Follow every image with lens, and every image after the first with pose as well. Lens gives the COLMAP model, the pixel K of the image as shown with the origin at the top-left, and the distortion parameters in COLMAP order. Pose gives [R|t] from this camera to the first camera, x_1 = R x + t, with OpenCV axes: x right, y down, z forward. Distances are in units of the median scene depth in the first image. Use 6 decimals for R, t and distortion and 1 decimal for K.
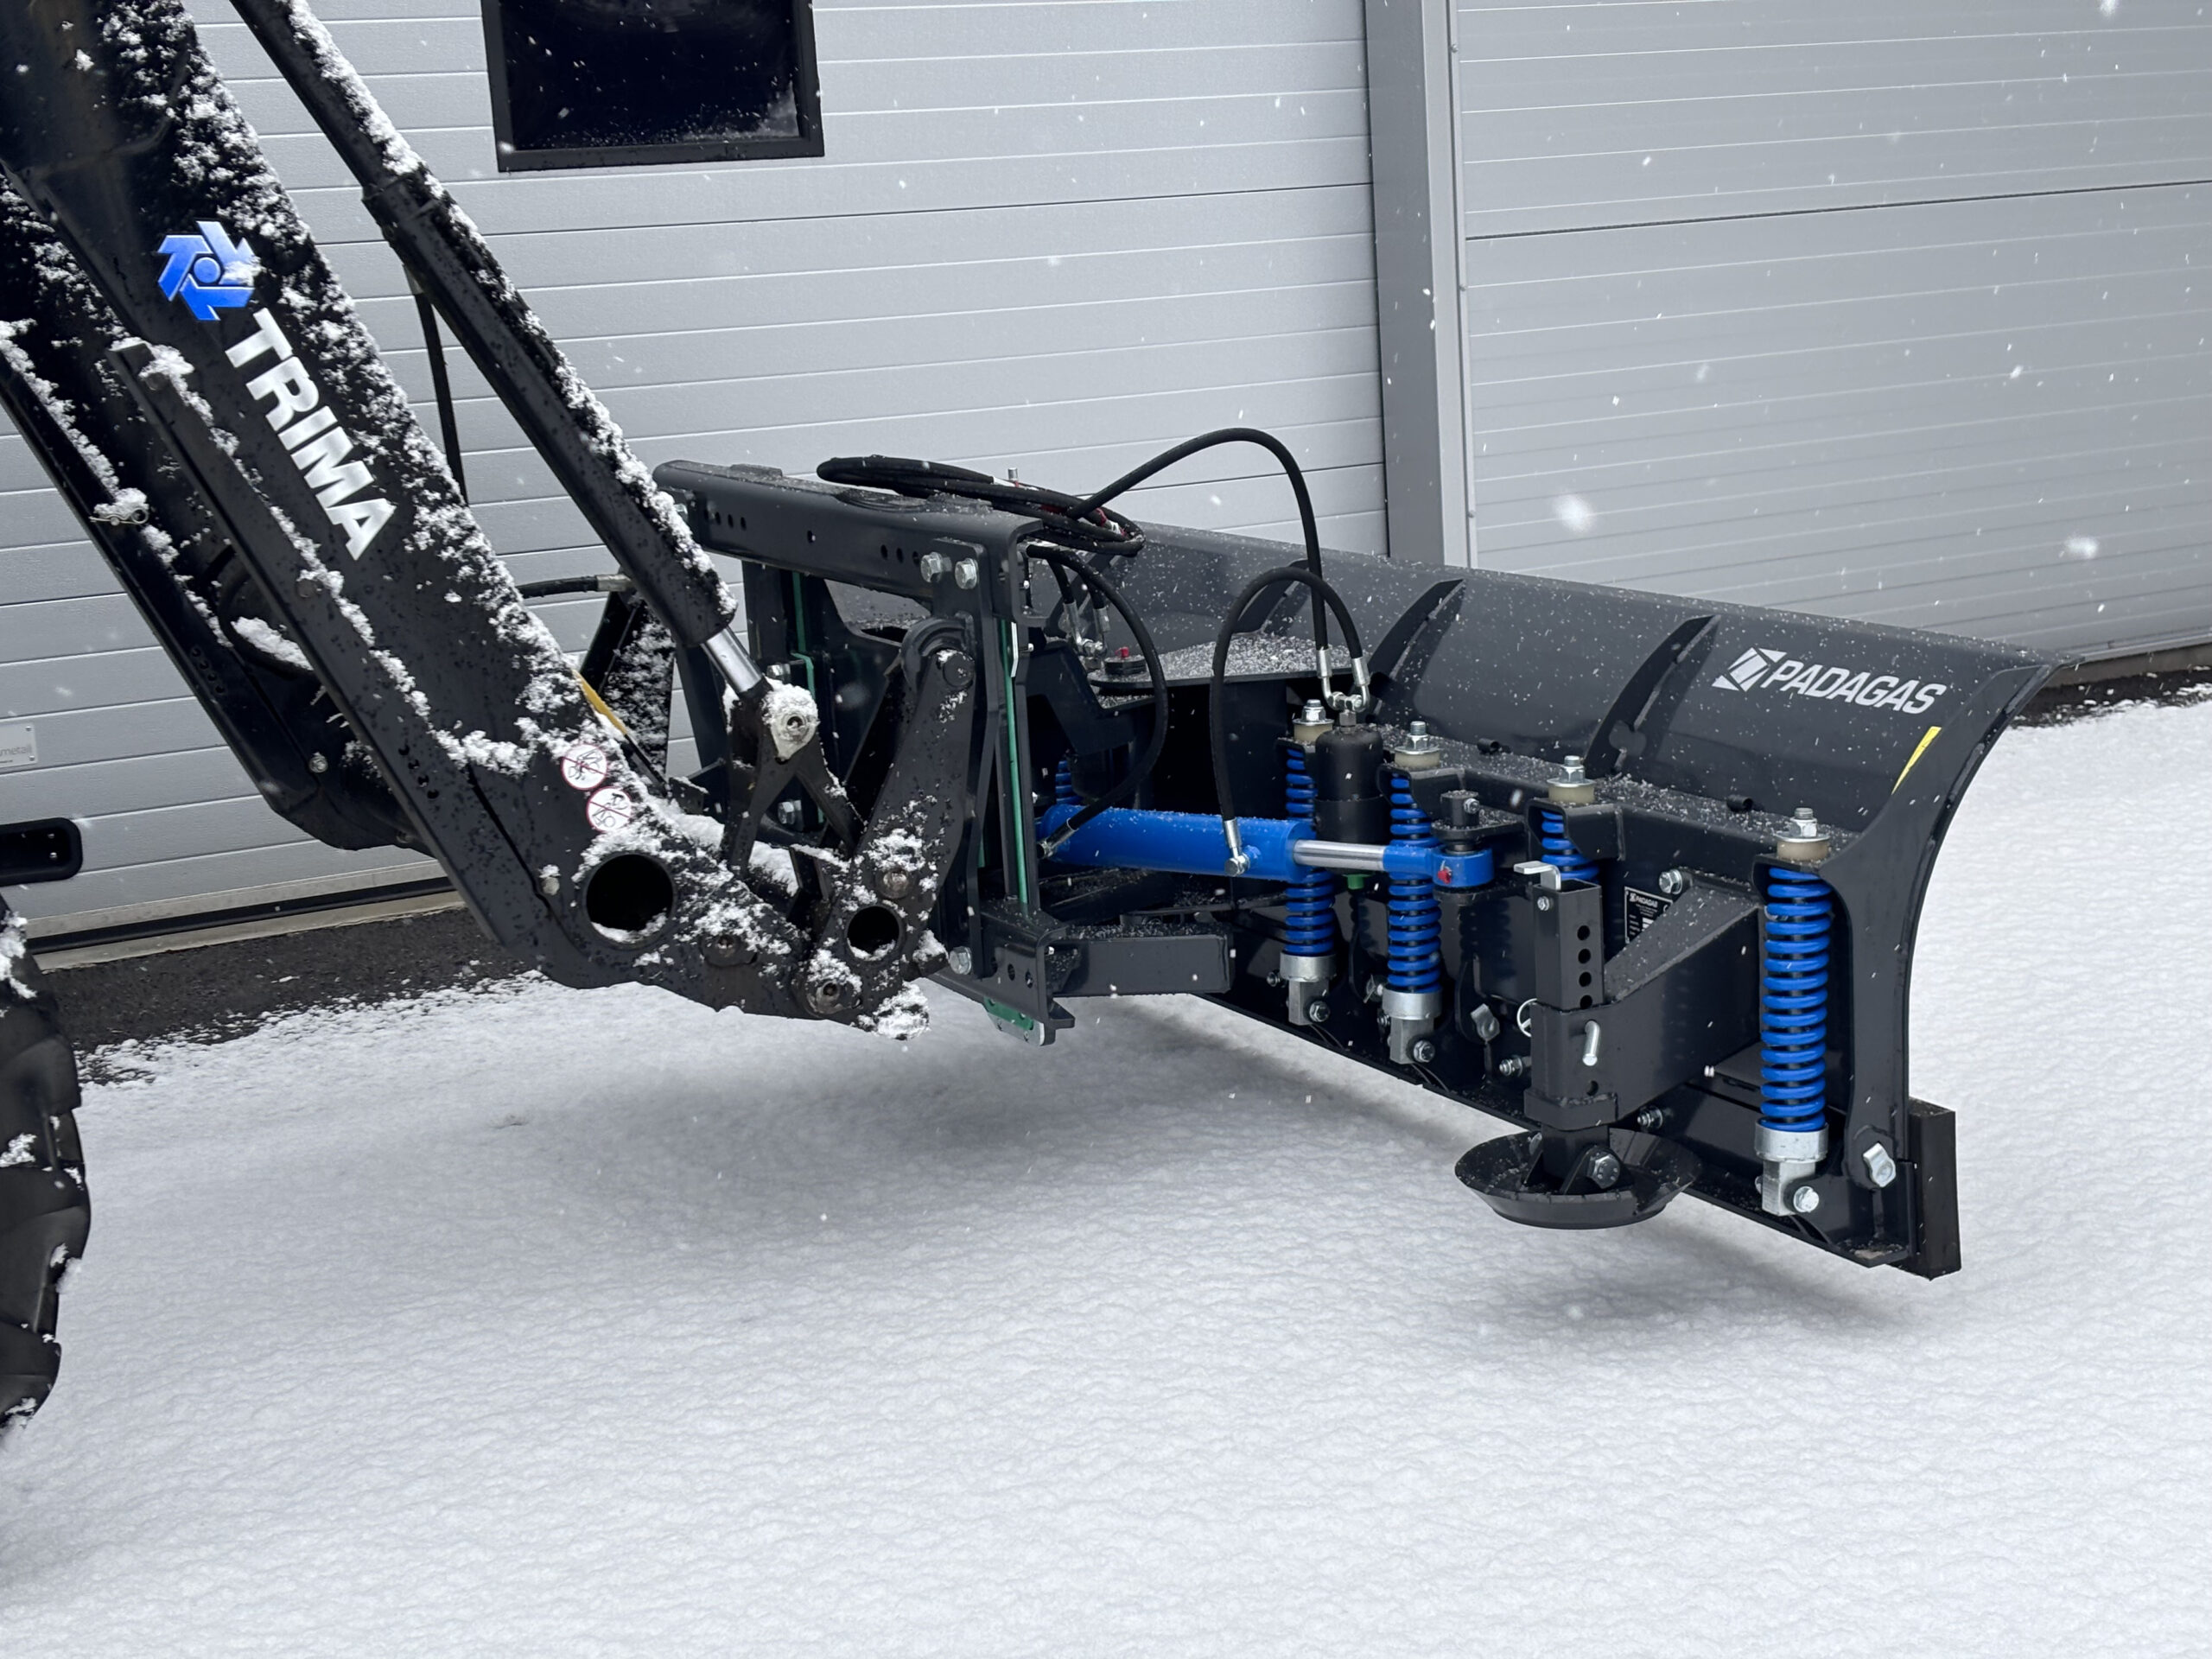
lens RADIAL K [[3275.7, 0, 1181.8], [0, 3275.7, 832.8], [0, 0, 1]] dist [0.153576, -0.658916]
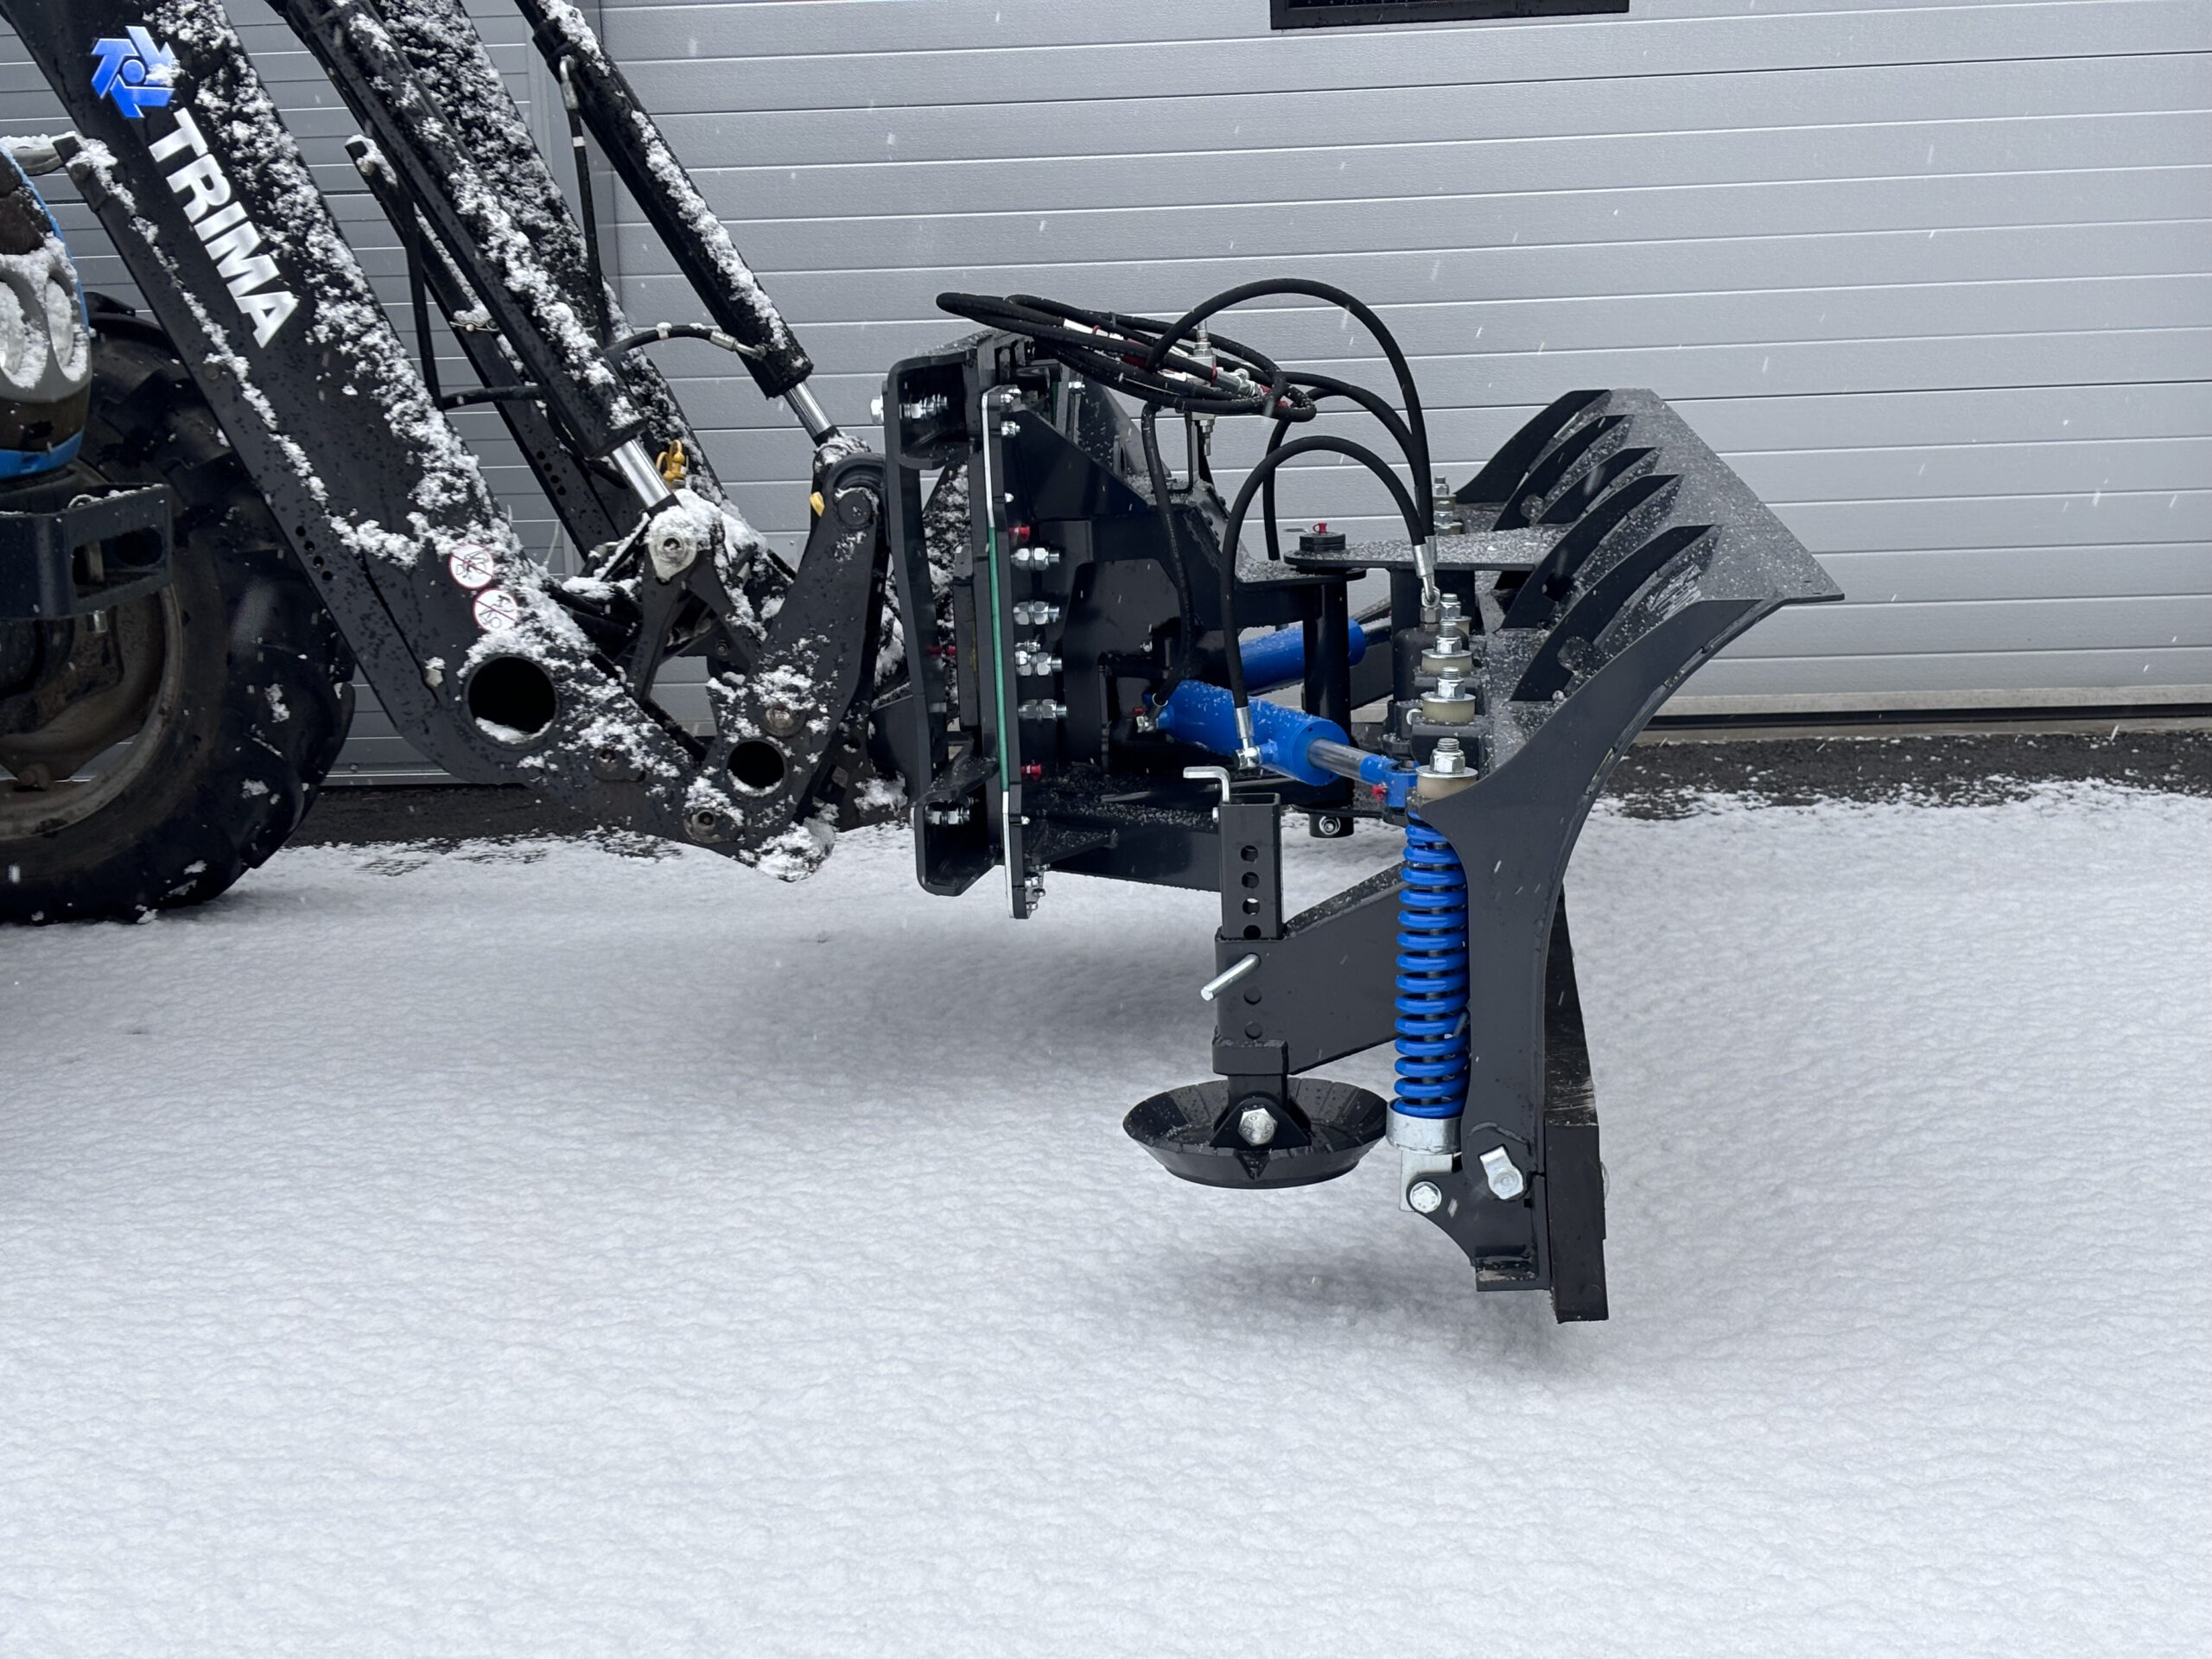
lens RADIAL K [[3275.7, 0, 1181.8], [0, 3275.7, 832.8], [0, 0, 1]] dist [0.153576, -0.658916]
pose [[0.841711, 0.130814, -0.523841, 0.569724], [-0.118829, 0.991299, 0.056614, -0.022656], [0.526690, 0.014595, 0.849932, 0.246262]]
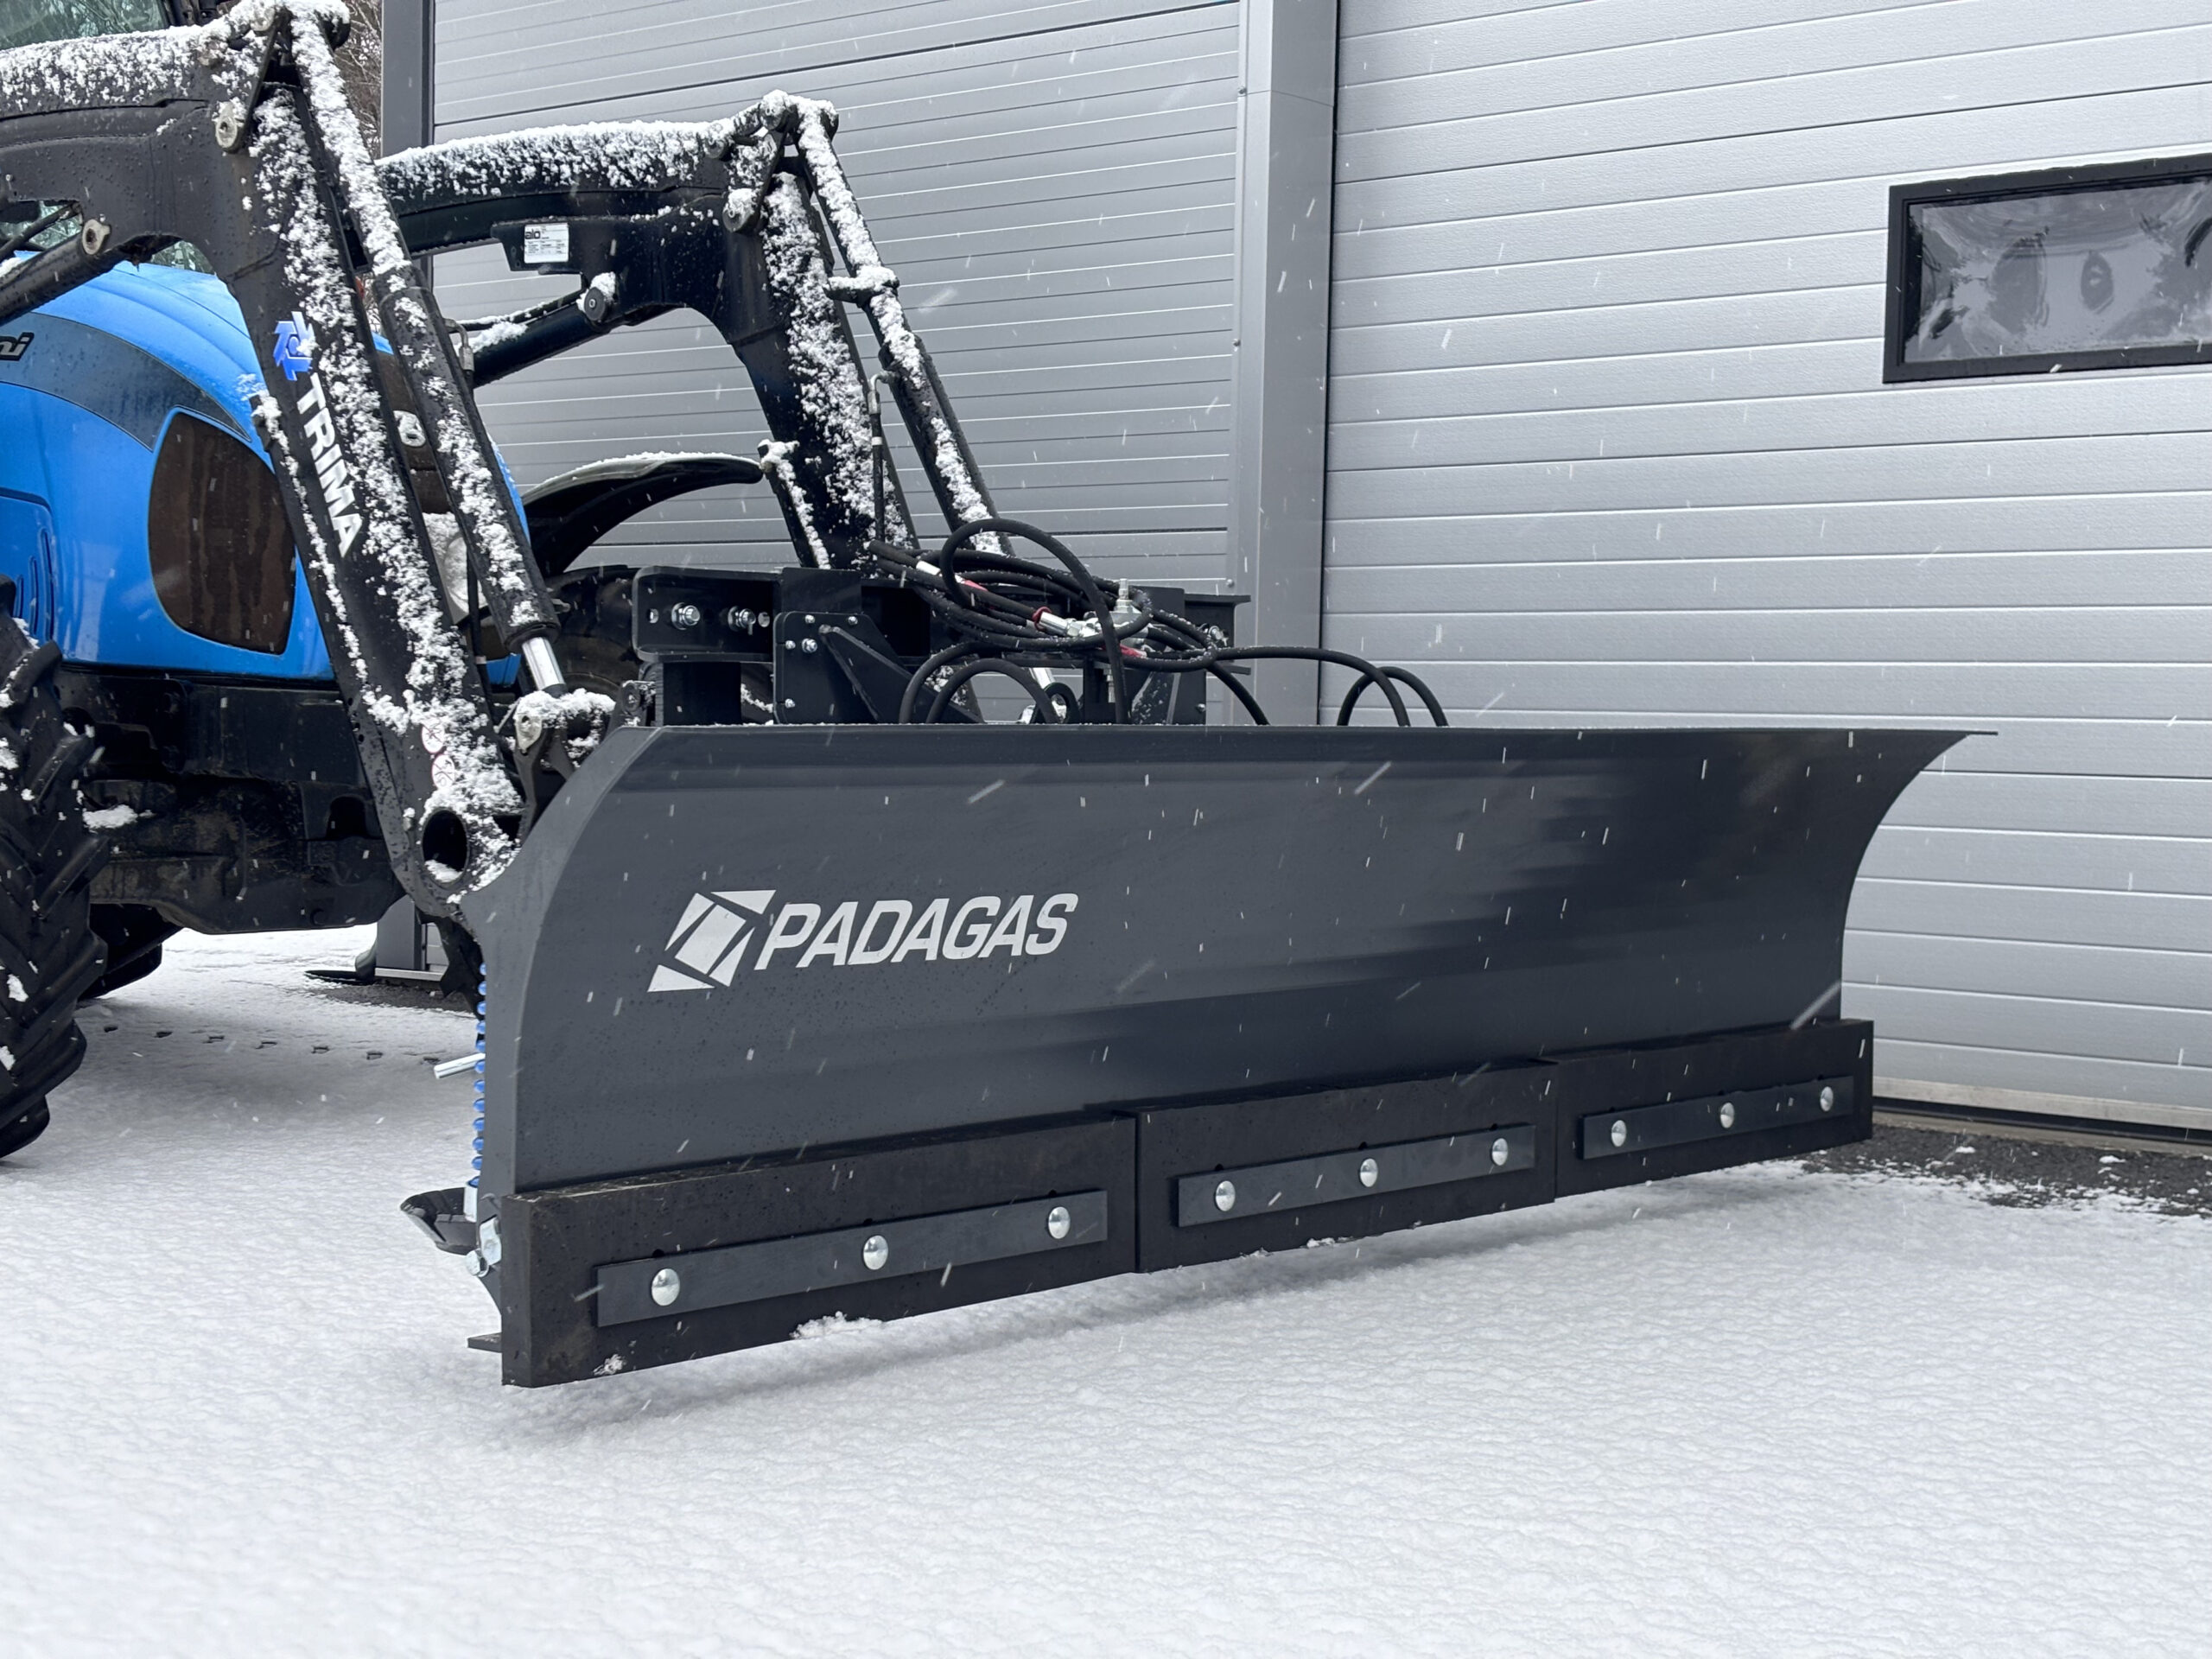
lens RADIAL K [[3275.7, 0, 1181.8], [0, 3275.7, 832.8], [0, 0, 1]] dist [0.153576, -0.658916]
pose [[0.367332, 0.095447, -0.925180, 1.124744], [-0.219737, 0.975467, 0.013391, -0.064959], [0.903761, 0.198377, 0.379293, 0.804474]]
